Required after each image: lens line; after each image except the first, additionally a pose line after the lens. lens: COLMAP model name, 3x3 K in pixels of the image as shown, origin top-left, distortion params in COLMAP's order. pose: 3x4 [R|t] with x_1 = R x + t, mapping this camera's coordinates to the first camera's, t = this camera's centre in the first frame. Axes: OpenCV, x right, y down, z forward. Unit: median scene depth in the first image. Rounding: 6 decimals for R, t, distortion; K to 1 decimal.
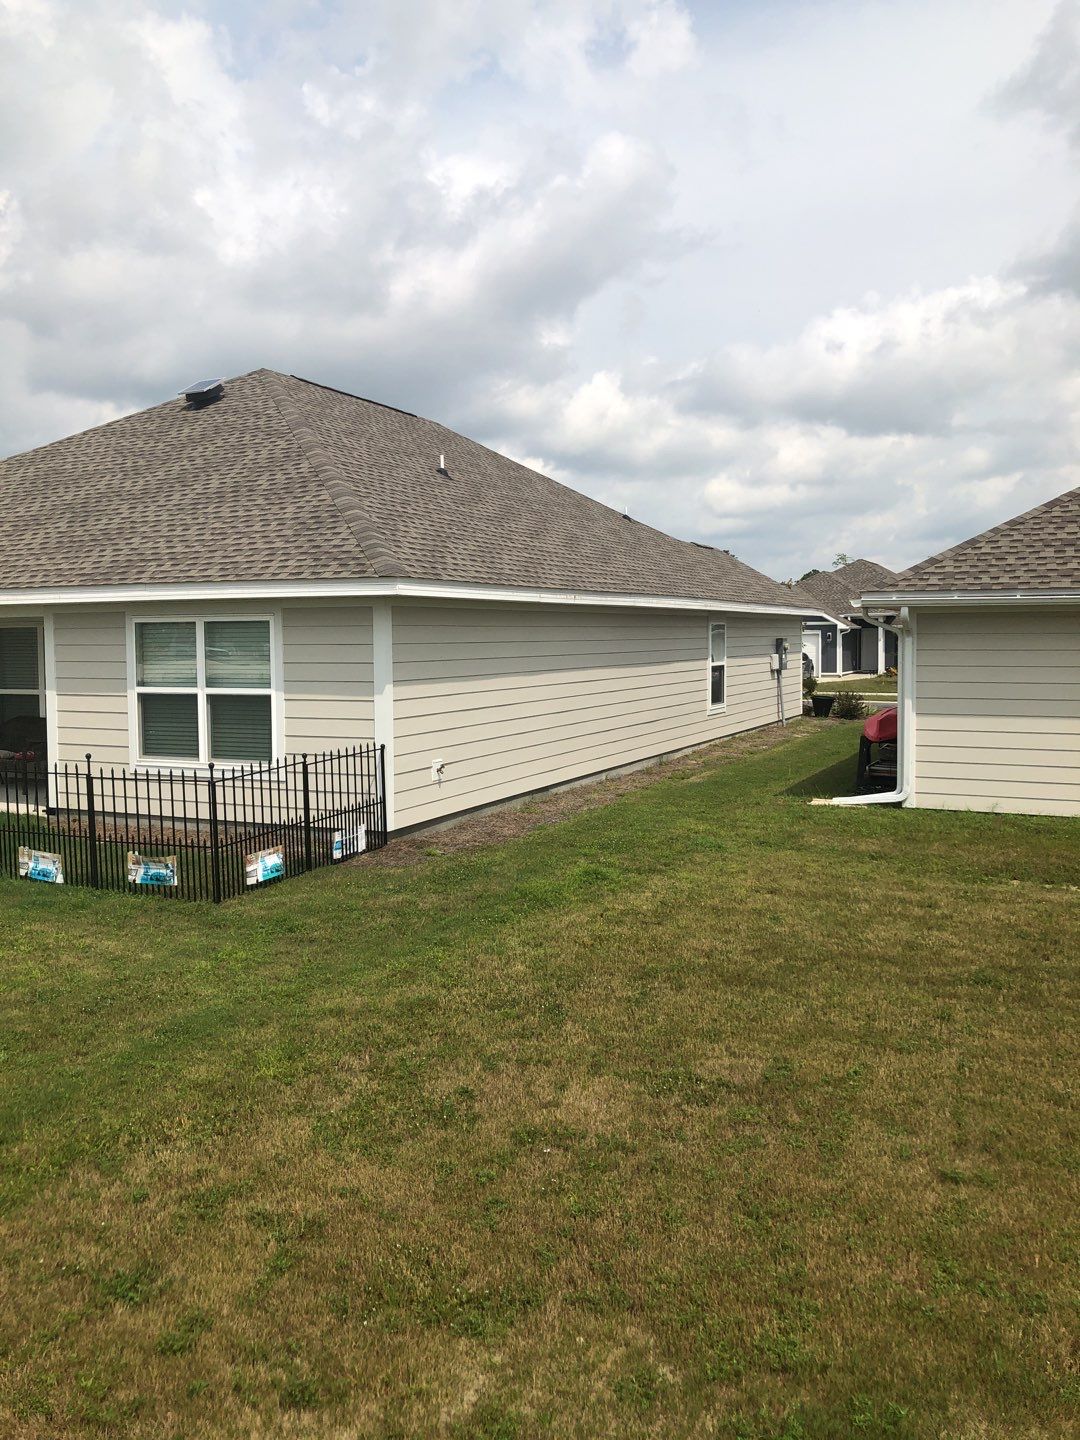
lens RADIAL K [[1205.5, 0, 540.0], [0, 1205.5, 720.0], [0, 0, 1]] dist [0.086931, -0.067328]
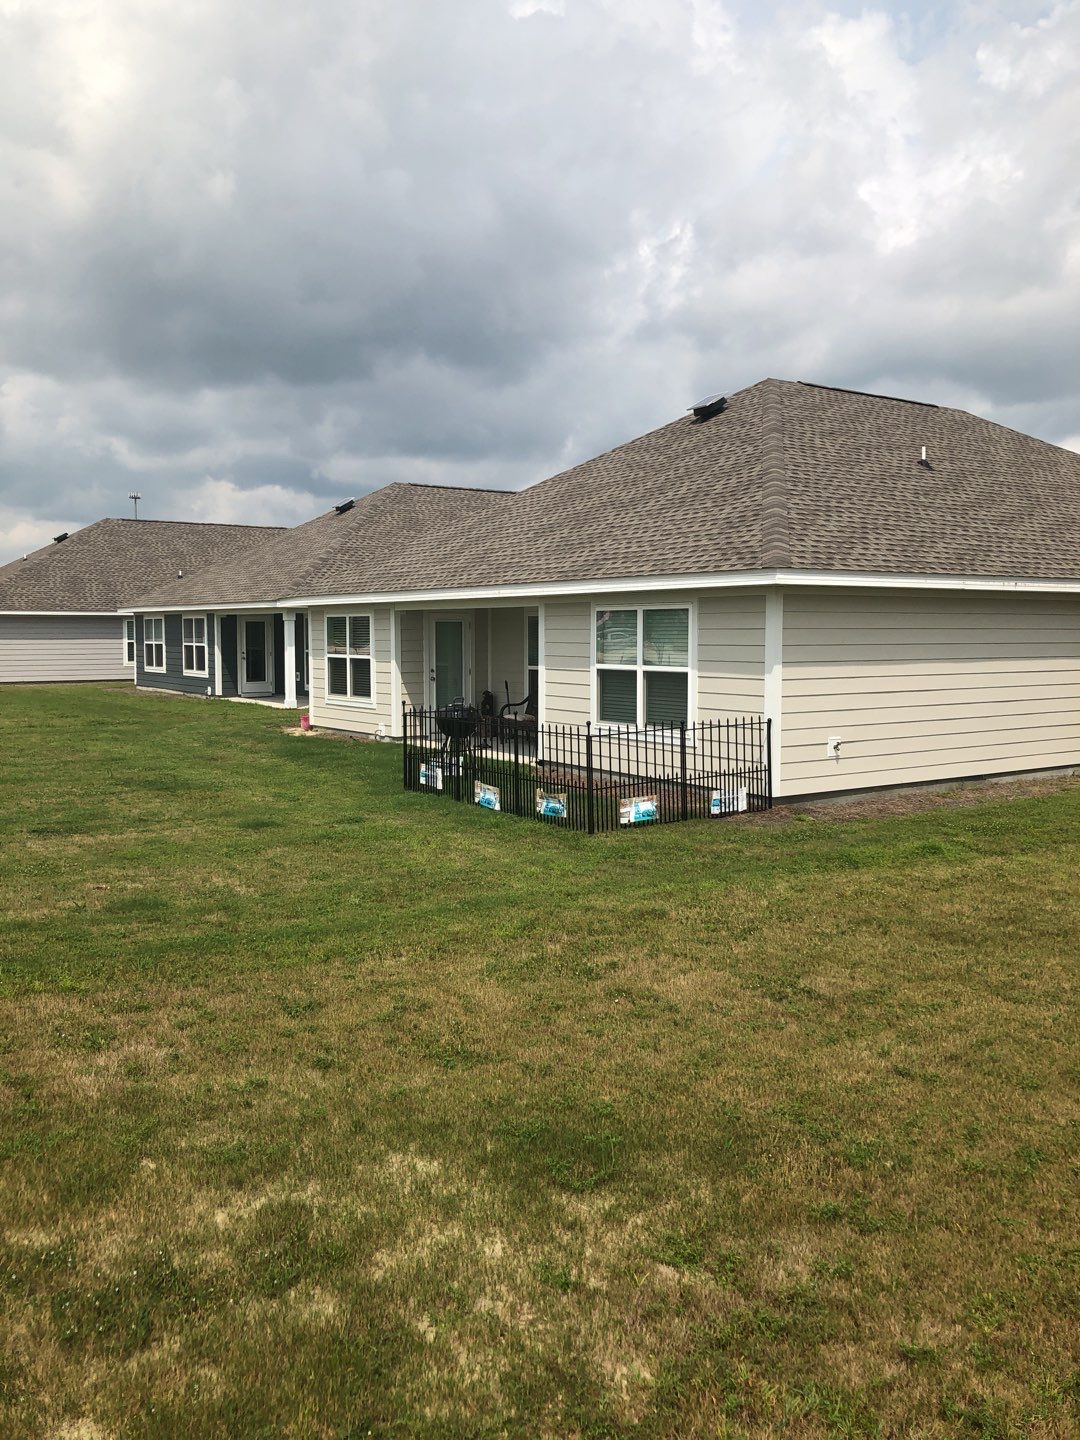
lens RADIAL K [[1196.4, 0, 540.0], [0, 1196.4, 720.0], [0, 0, 1]] dist [0.179275, -0.239445]
pose [[0.871628, 0.049102, -0.487702, 0.230451], [-0.046613, 0.998764, 0.017249, 0.012292], [0.487946, 0.007699, 0.872840, -0.078736]]
